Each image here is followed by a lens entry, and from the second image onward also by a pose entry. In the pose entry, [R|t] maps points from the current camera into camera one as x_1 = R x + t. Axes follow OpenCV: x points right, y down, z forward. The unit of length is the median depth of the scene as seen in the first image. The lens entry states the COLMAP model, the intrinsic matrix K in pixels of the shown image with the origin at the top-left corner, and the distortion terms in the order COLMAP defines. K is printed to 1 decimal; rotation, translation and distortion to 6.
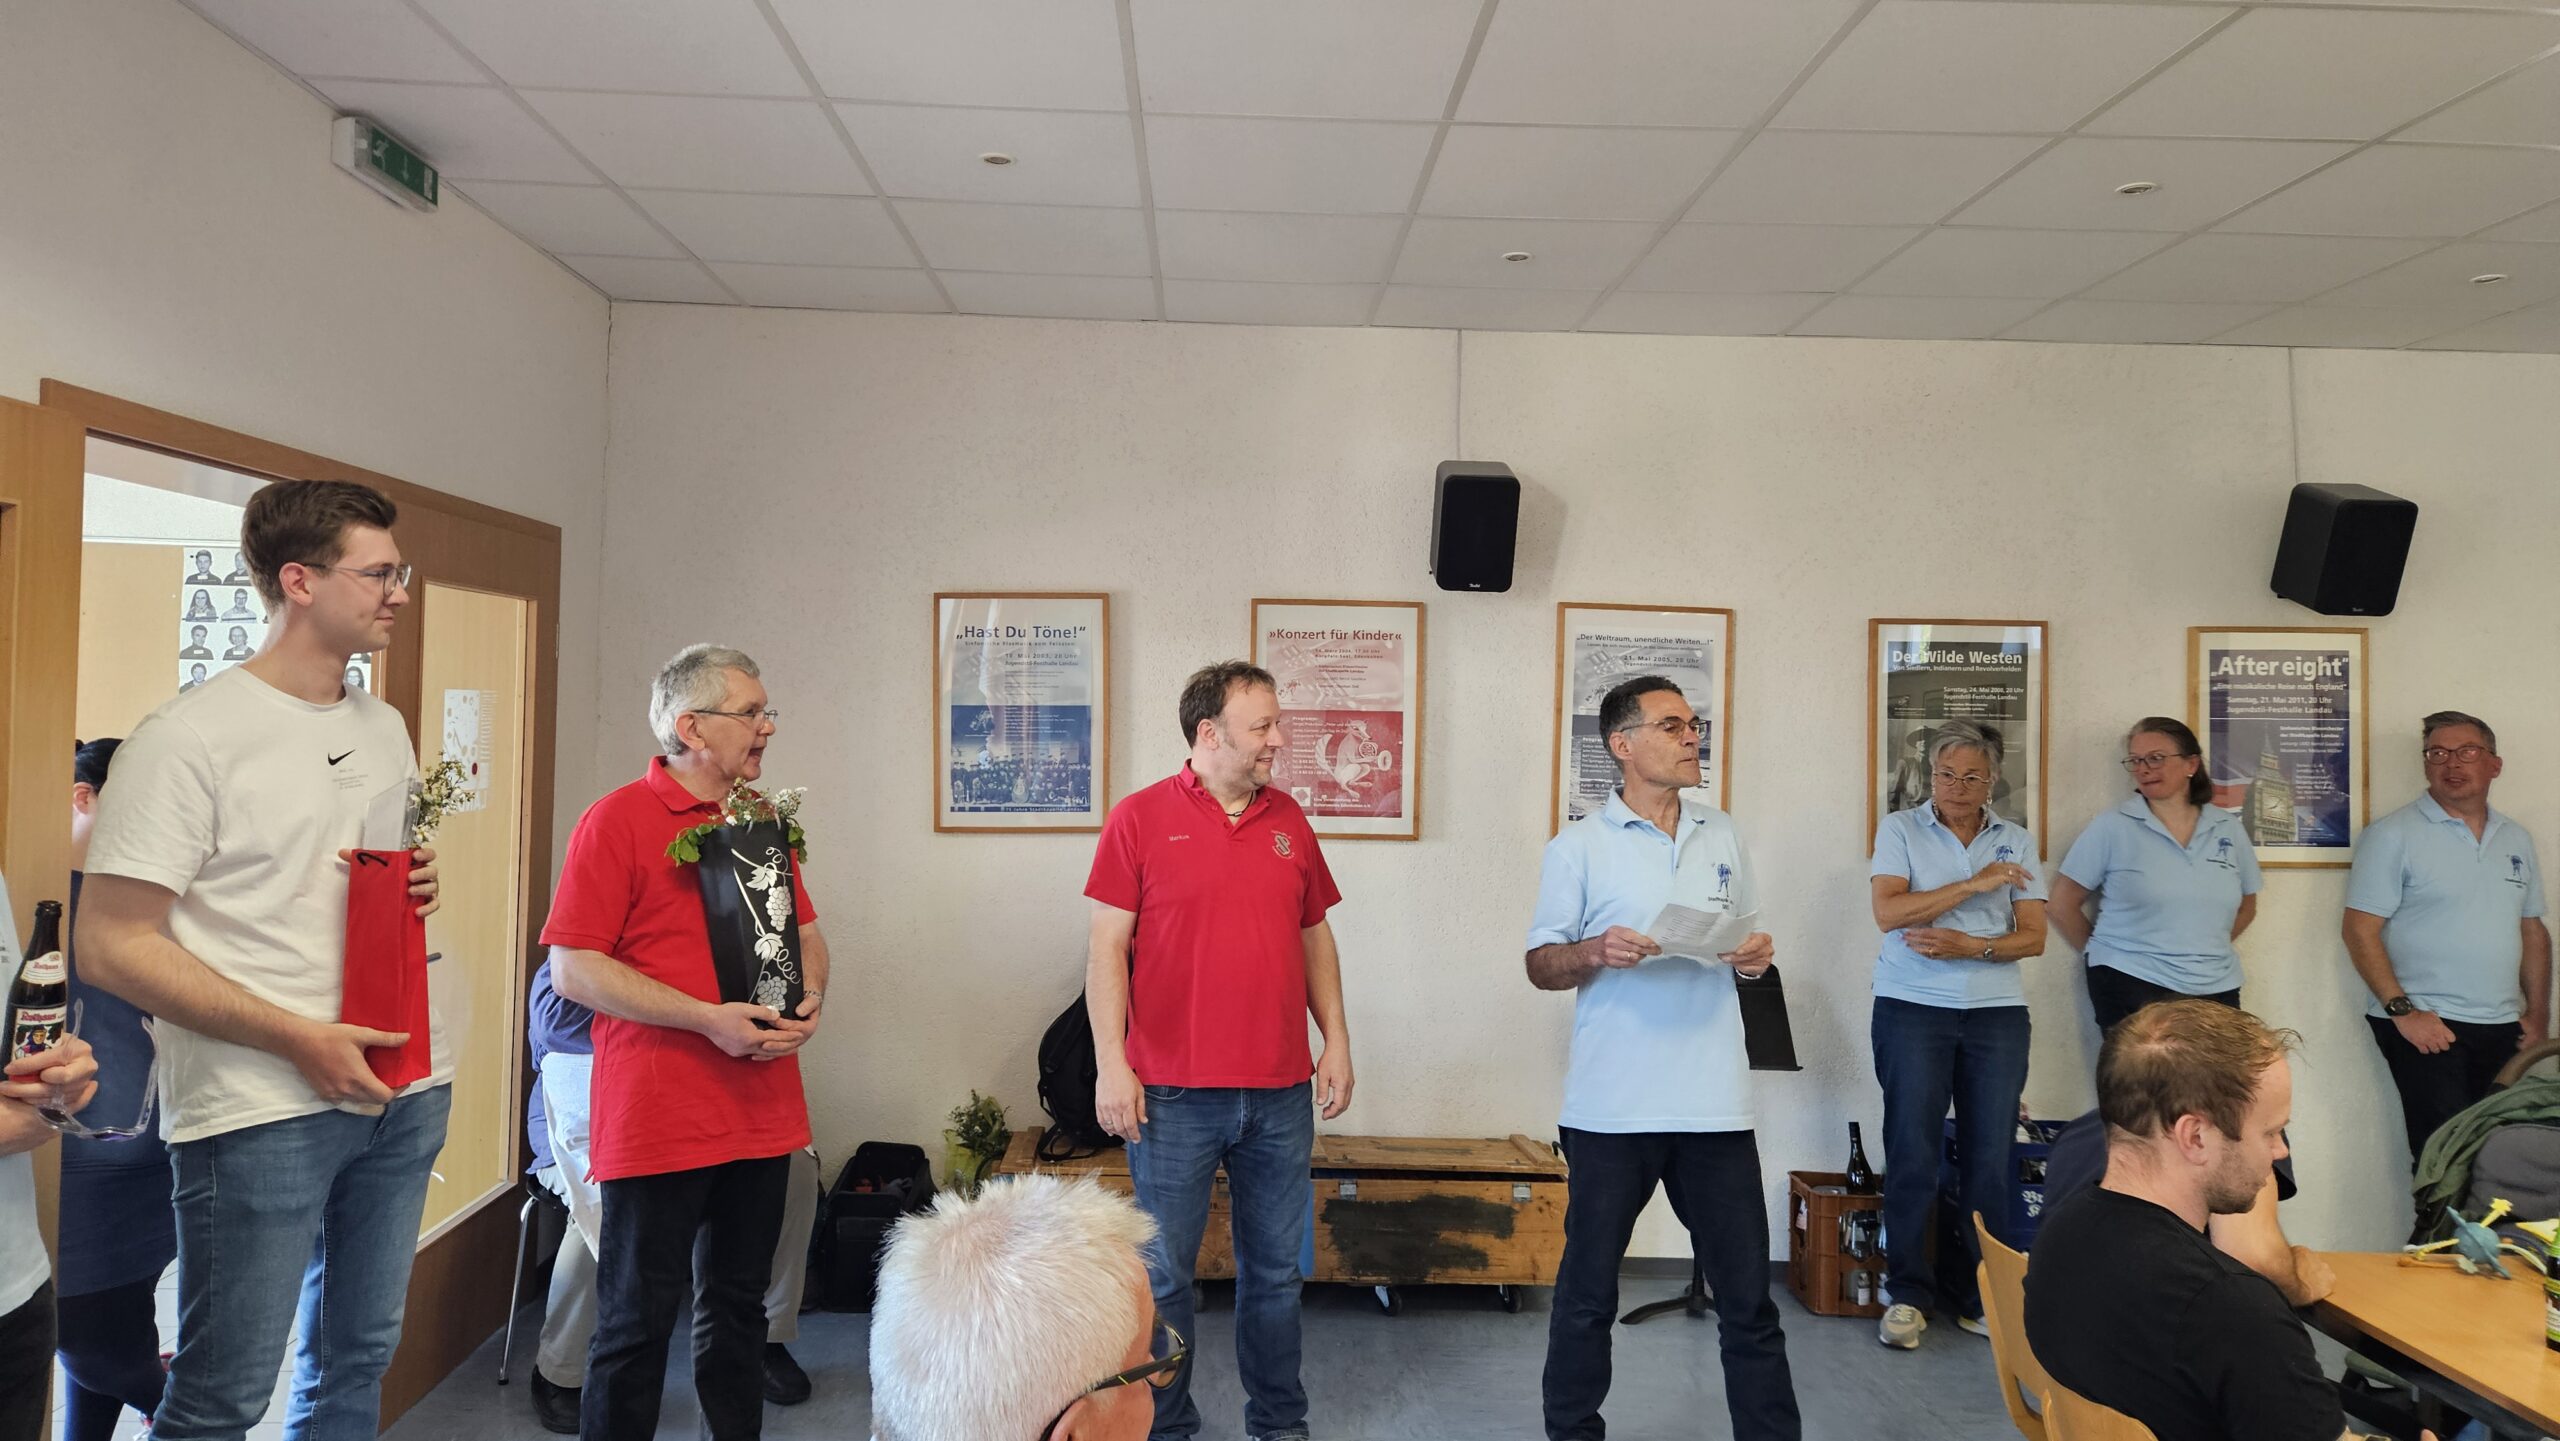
lens RADIAL K [[1694.1, 0, 1254.6], [0, 1694.1, 695.7], [0, 0, 1]] dist [0.070732, -0.053614]
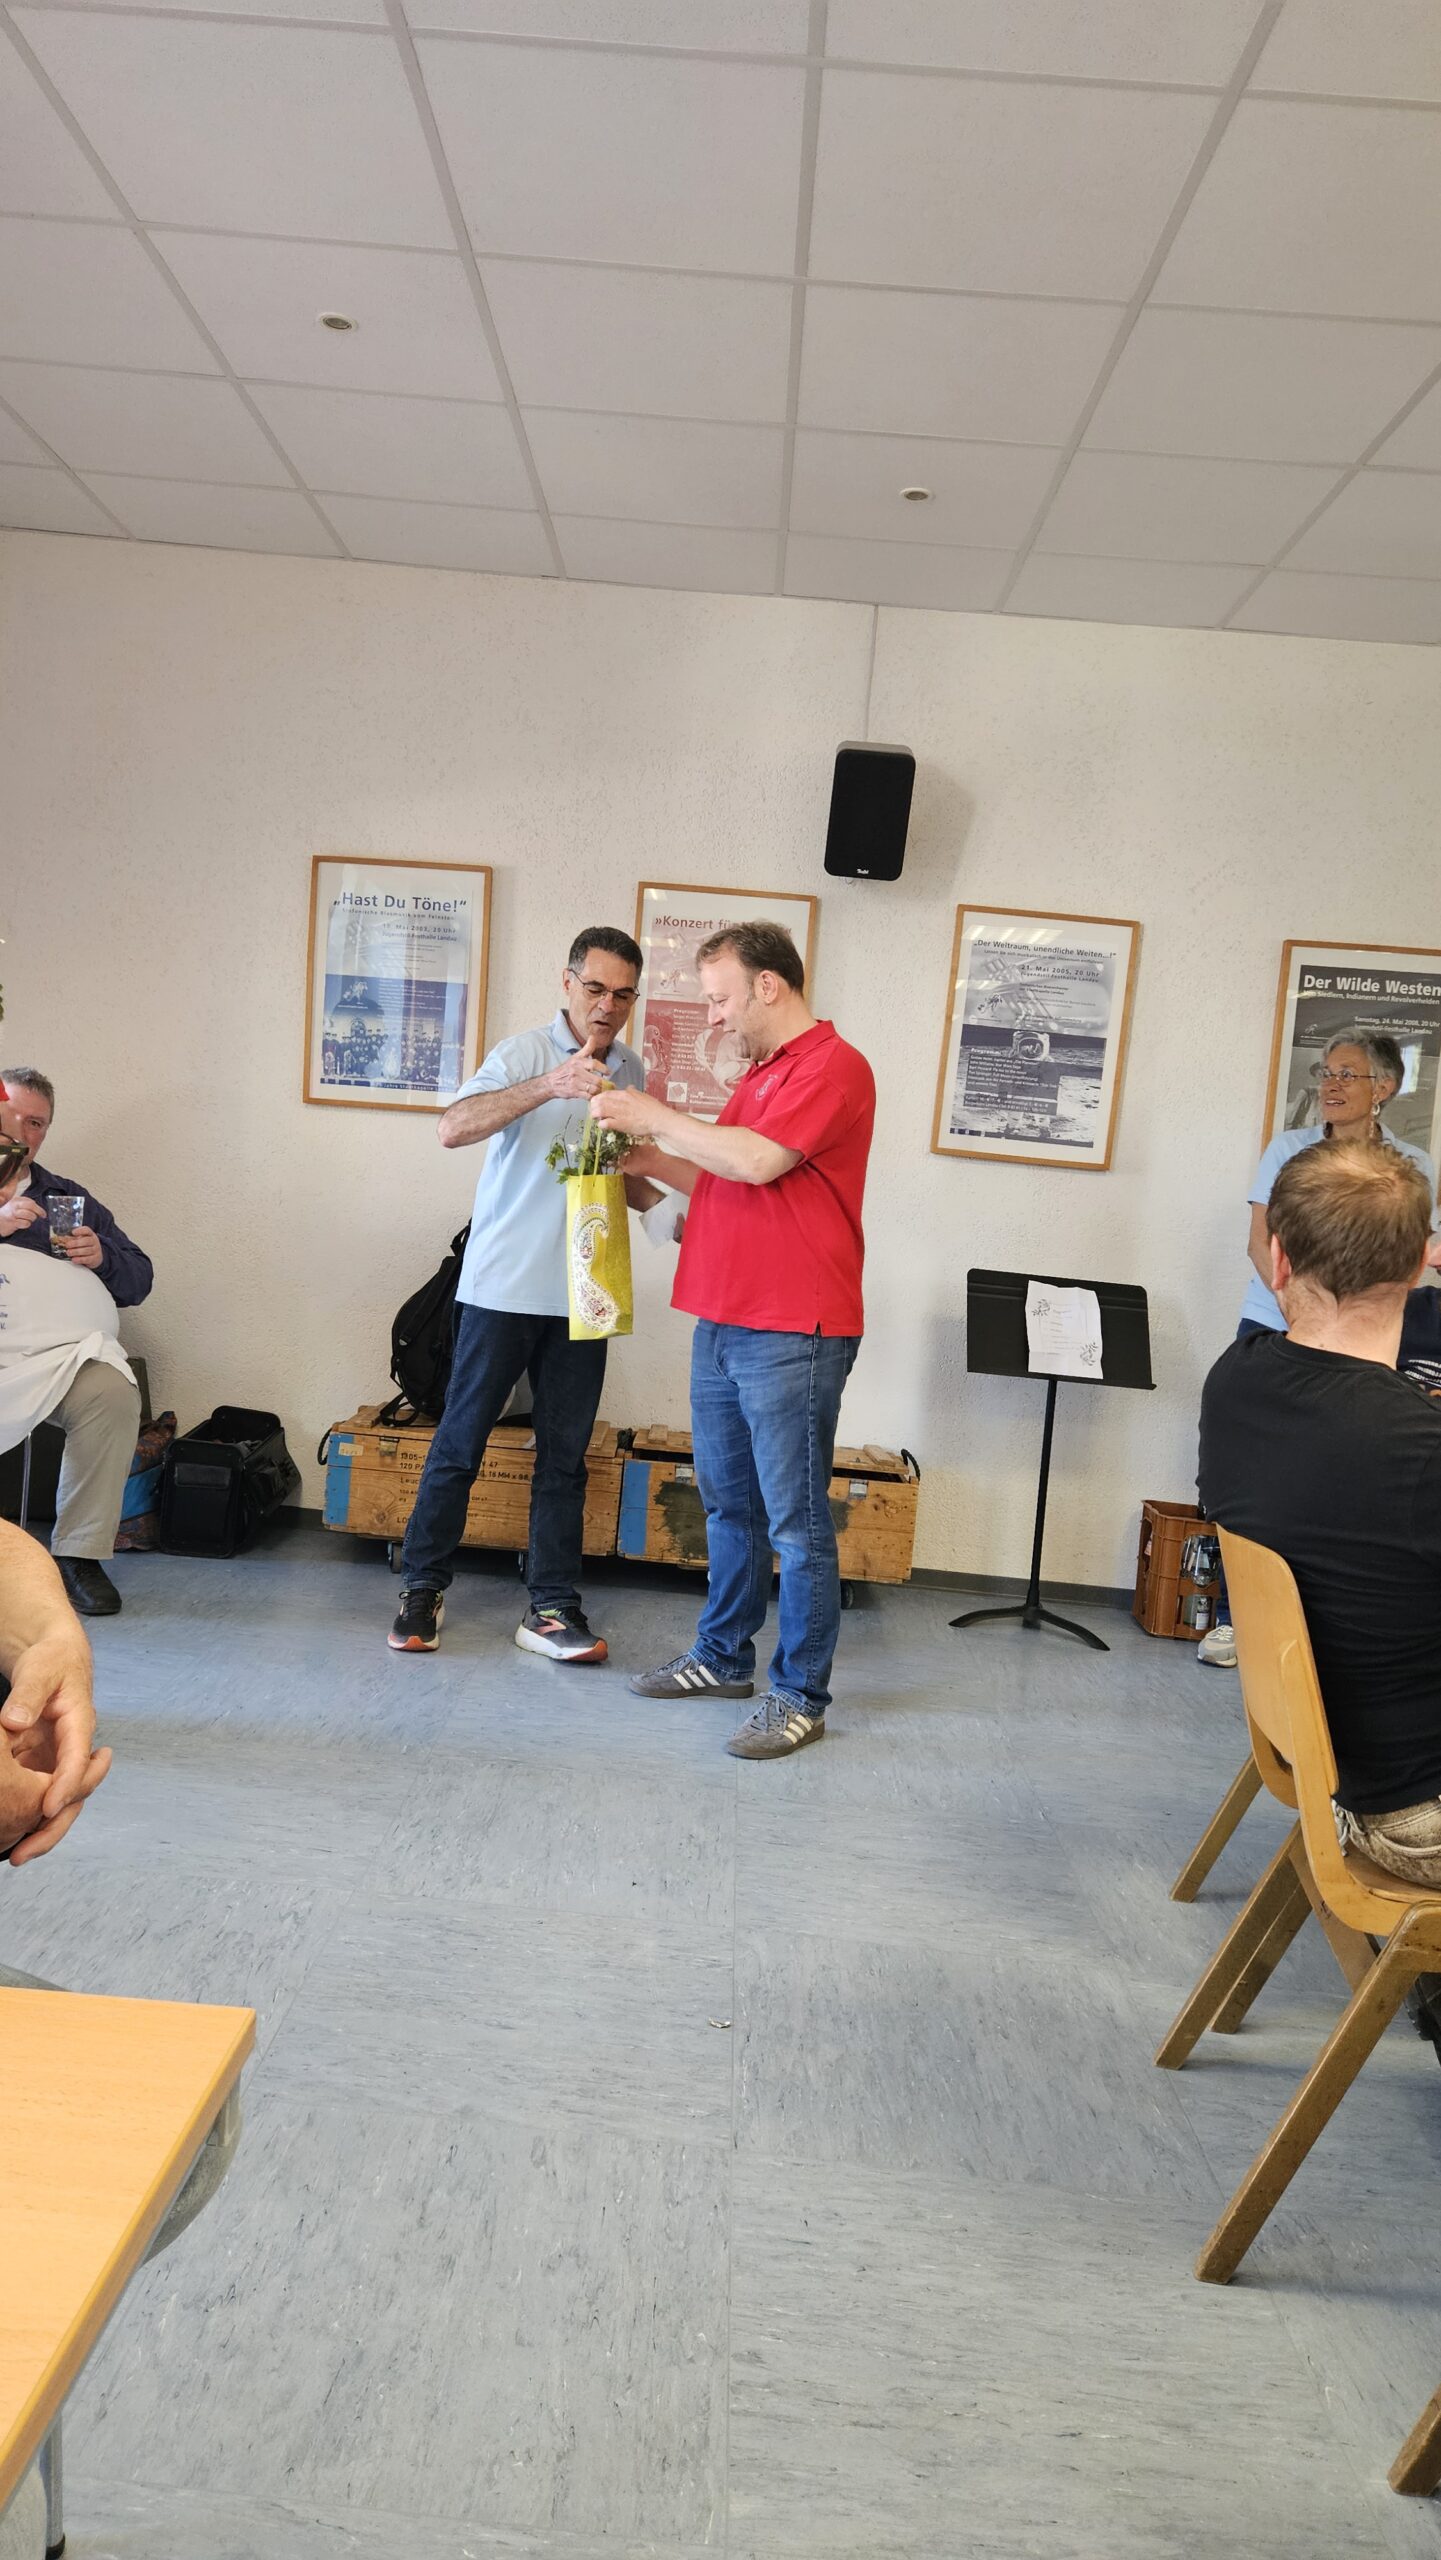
lens RADIAL K [[1694.1, 0, 693.1], [0, 1694.1, 1264.7], [0, 0, 1]] dist [0.070732, -0.053614]
pose [[0.996915, 0.067477, -0.040093, 0.085952], [-0.063873, 0.994311, 0.085237, 0.078097], [0.045616, -0.082413, 0.995554, 0.020946]]
